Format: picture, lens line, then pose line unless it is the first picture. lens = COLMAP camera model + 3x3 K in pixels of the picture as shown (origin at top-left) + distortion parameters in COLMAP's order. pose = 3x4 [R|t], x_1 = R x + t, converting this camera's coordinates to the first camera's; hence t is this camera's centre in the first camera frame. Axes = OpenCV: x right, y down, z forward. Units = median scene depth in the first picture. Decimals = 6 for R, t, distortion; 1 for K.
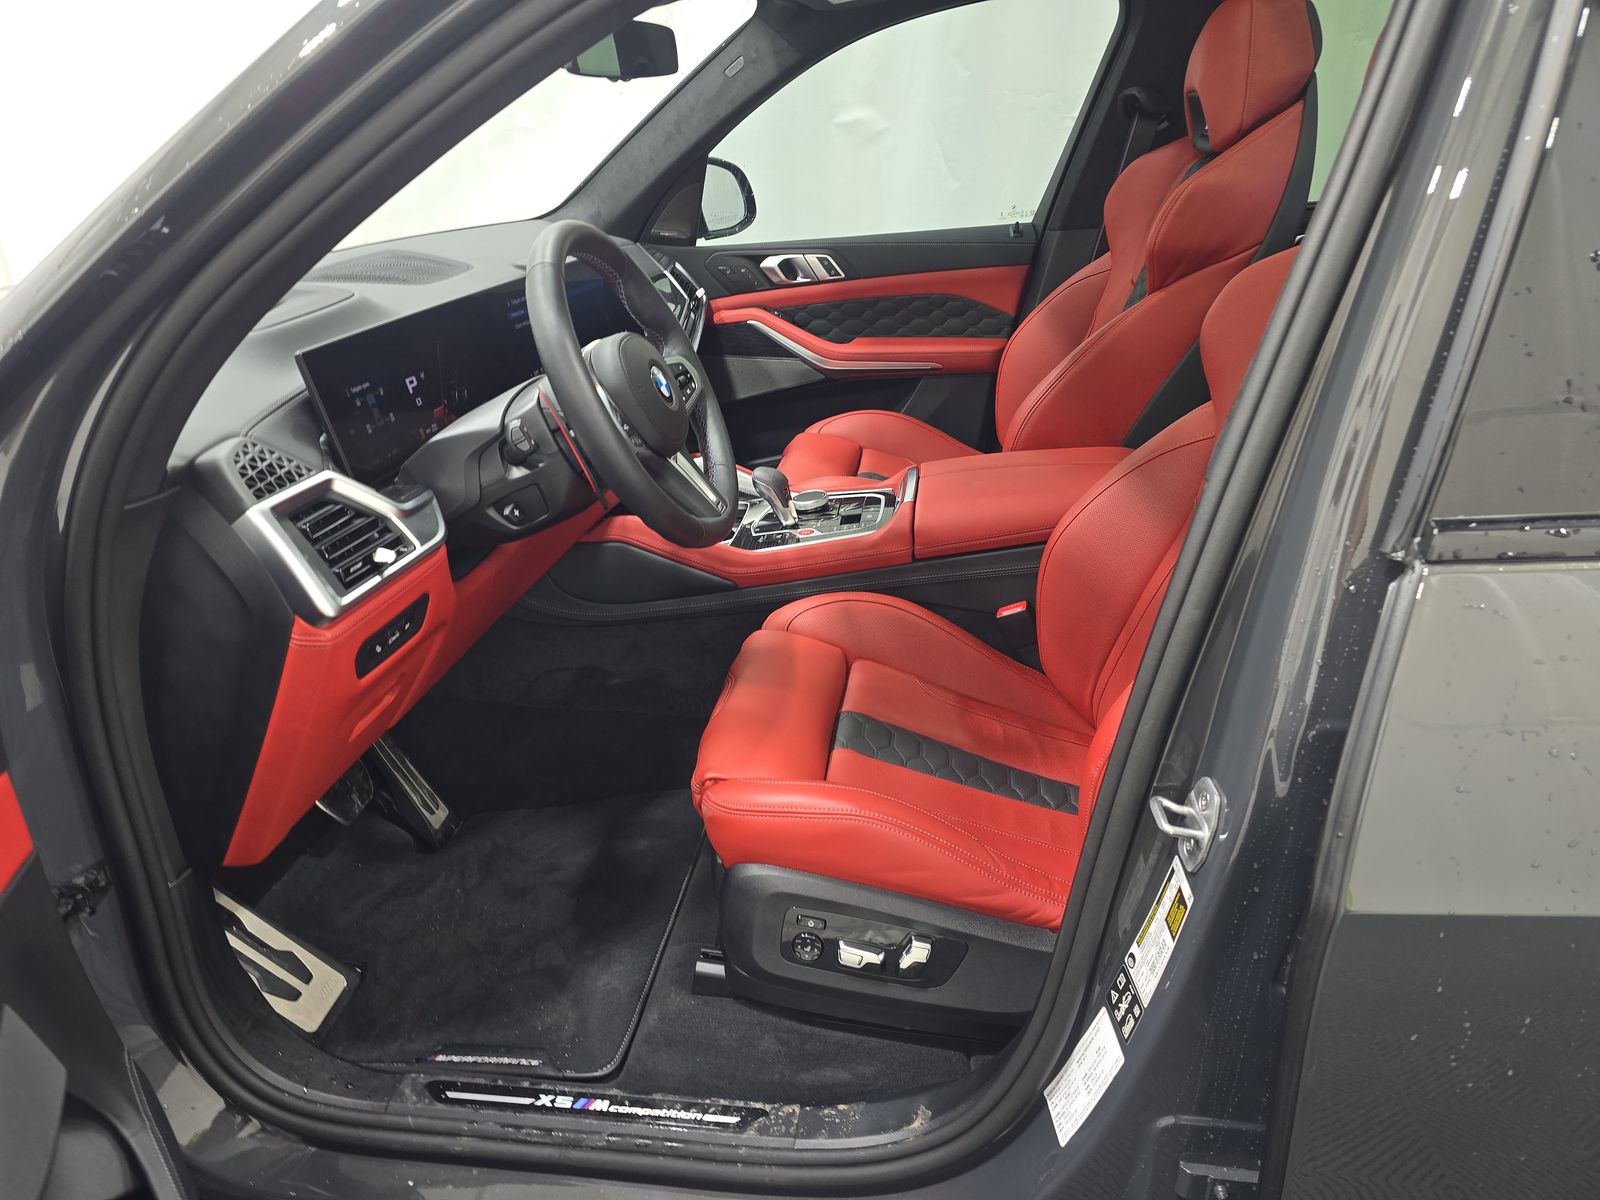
lens RADIAL K [[1163.0, 0, 775.9], [0, 1163.0, 603.3], [0, 0, 1]] dist [0.083611, -0.076097]
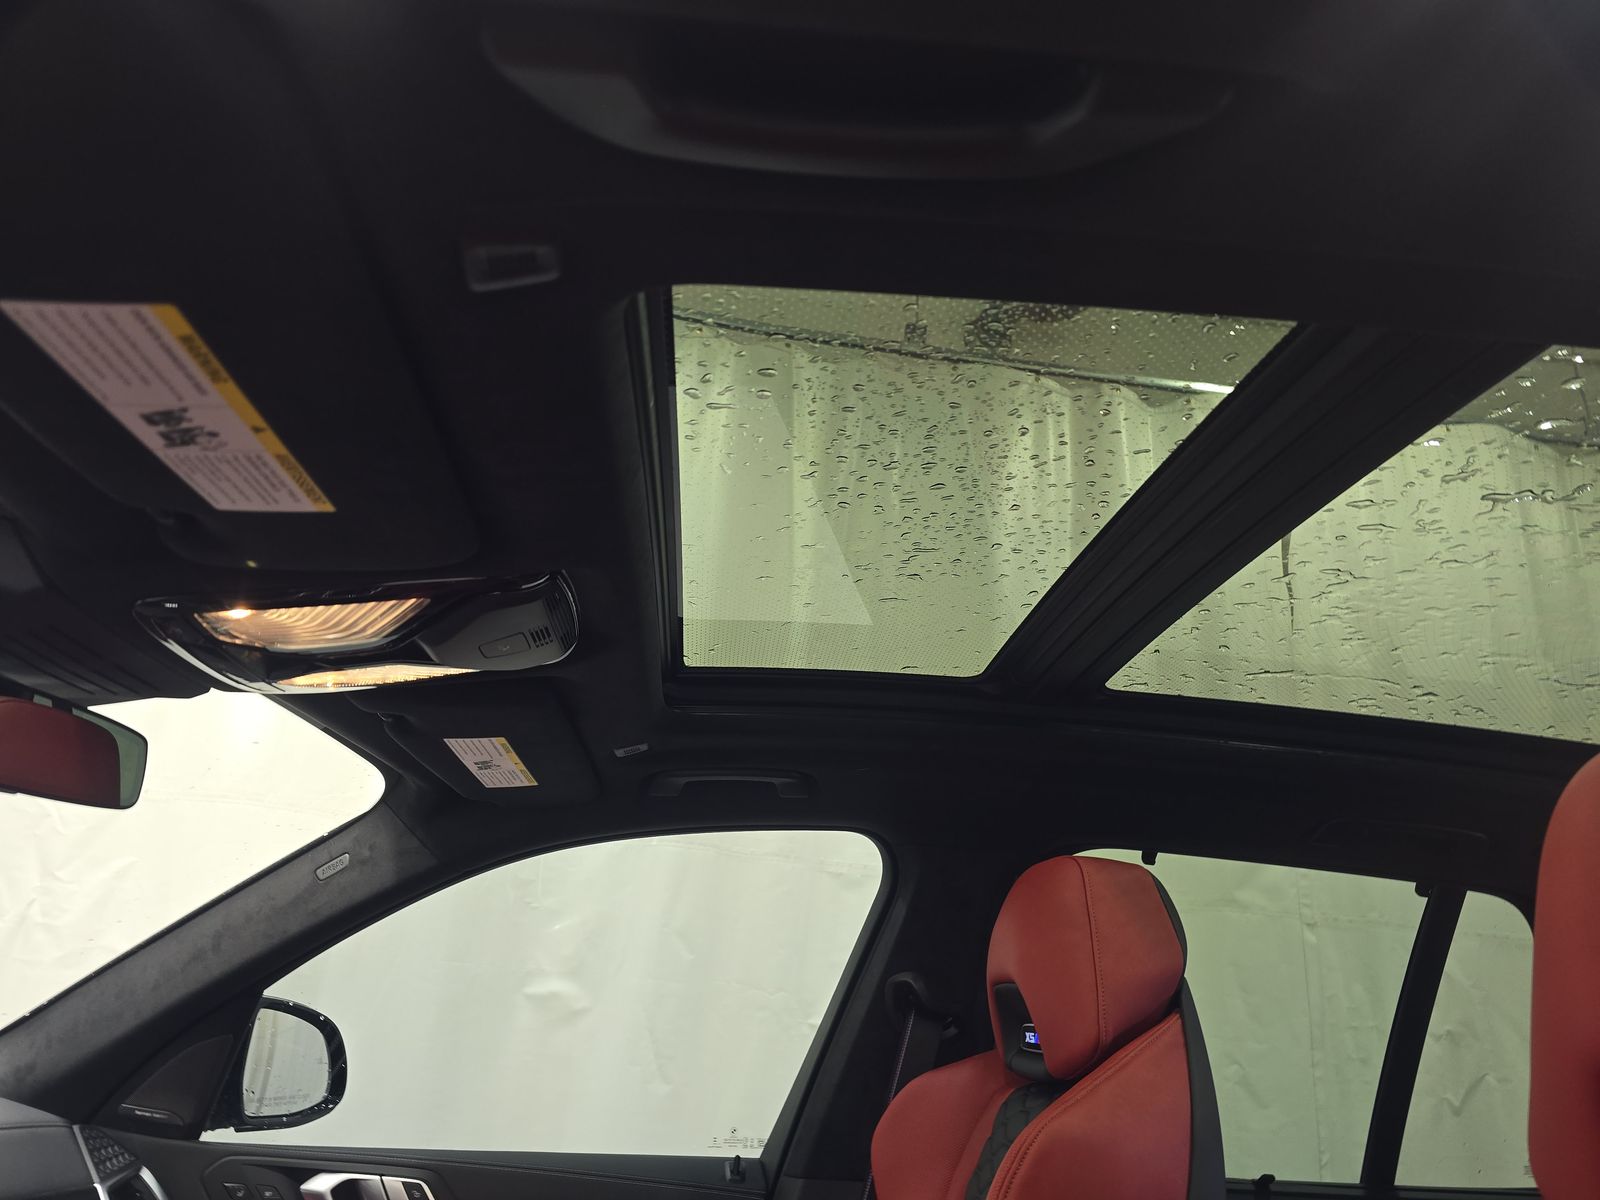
lens RADIAL K [[1163.0, 0, 775.9], [0, 1163.0, 603.3], [0, 0, 1]] dist [0.083611, -0.076097]
pose [[0.971745, 0.179912, 0.152785, 0.076675], [-0.031084, 0.739211, -0.672756, -0.120064], [-0.233978, 0.648998, 0.723917, 0.349867]]
